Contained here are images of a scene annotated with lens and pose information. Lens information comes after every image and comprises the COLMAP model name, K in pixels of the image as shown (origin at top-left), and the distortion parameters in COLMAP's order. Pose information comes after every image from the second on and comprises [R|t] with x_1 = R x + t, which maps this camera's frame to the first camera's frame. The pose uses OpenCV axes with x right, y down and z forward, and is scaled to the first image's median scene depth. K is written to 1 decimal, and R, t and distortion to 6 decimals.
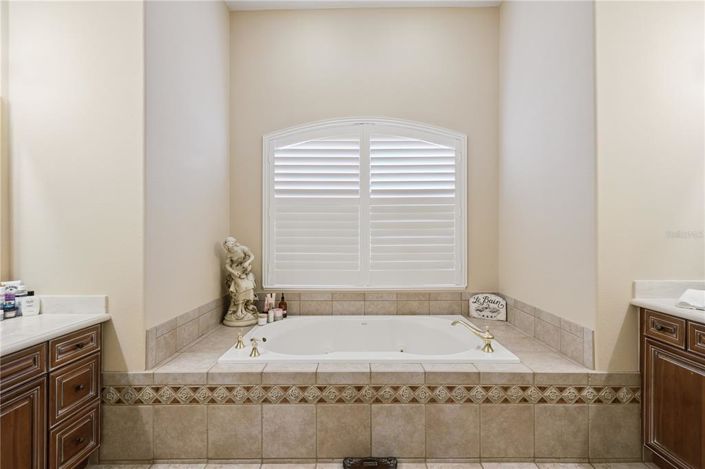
lens RADIAL K [[321.6, 0, 349.5], [0, 321.6, 232.6], [0, 0, 1]] dist [-0.000475, 0.004409]
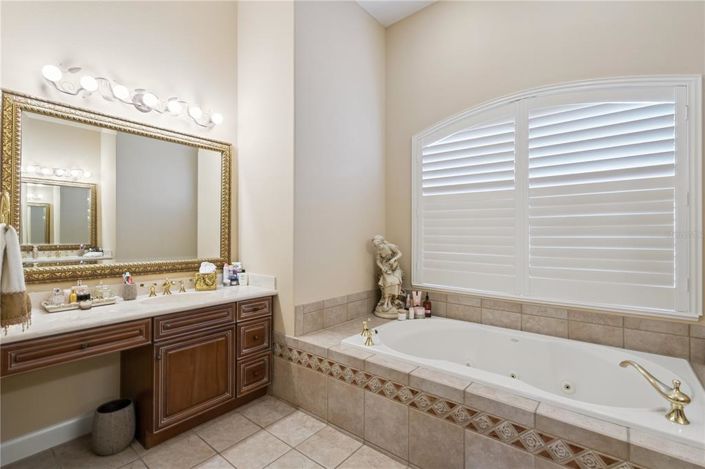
lens RADIAL K [[321.6, 0, 349.5], [0, 321.6, 232.6], [0, 0, 1]] dist [-0.000475, 0.004409]
pose [[0.777475, 0.000993, -0.628914, 0.361408], [0.001329, 0.999994, 0.003222, 0.001380], [0.628913, -0.003341, 0.777469, 0.125123]]
